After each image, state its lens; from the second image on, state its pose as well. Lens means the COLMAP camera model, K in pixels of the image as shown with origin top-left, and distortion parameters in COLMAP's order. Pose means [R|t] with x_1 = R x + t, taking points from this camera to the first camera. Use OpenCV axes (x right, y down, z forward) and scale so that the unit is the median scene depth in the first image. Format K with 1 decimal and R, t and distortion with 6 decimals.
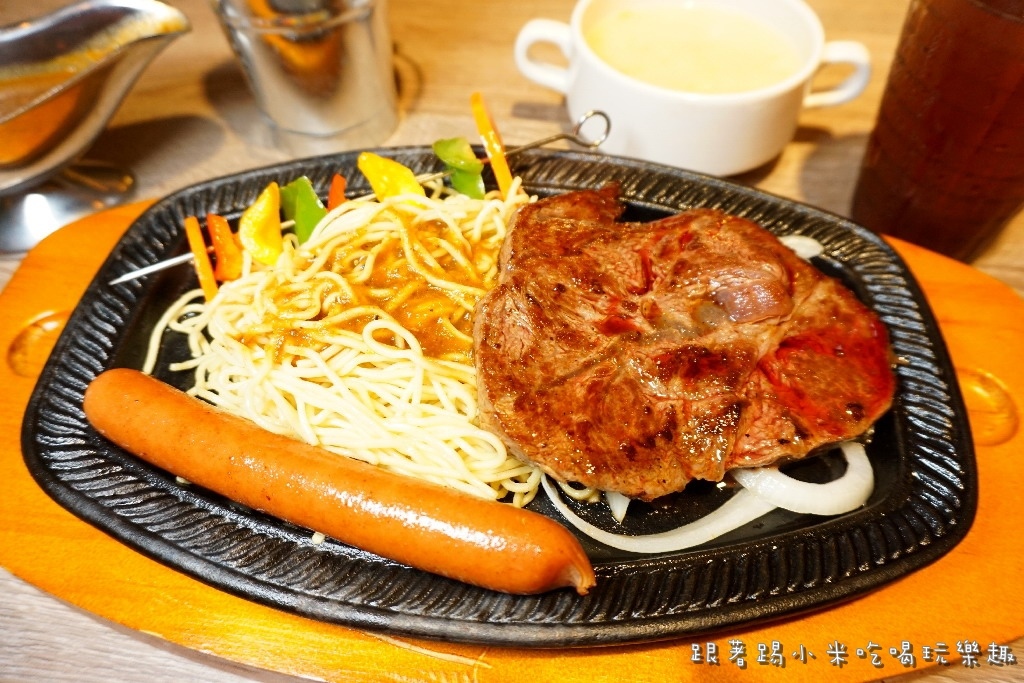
lens RADIAL K [[757.6, 0, 512.0], [0, 757.6, 341.5], [0, 0, 1]] dist [-0.045202, 0.047923]
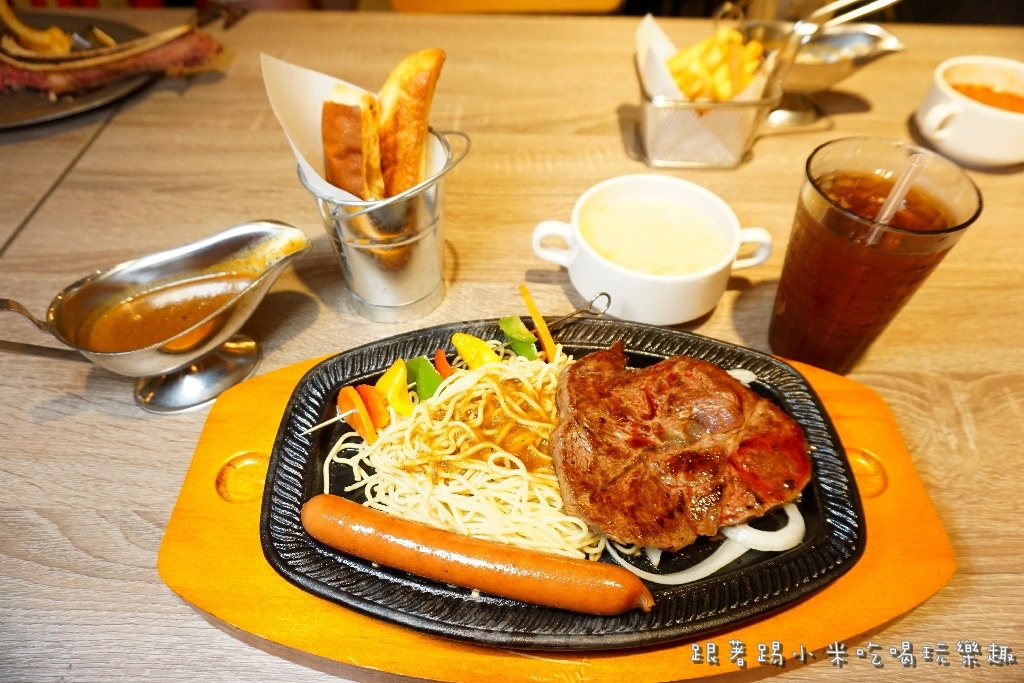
lens RADIAL K [[697.4, 0, 512.0], [0, 697.4, 341.5], [0, 0, 1]] dist [-0.023004, 0.001490]
pose [[0.994667, -0.064769, 0.080263, -0.243745], [0.072301, 0.992868, -0.094797, -0.115678], [-0.073551, 0.100095, 0.992256, -0.481792]]
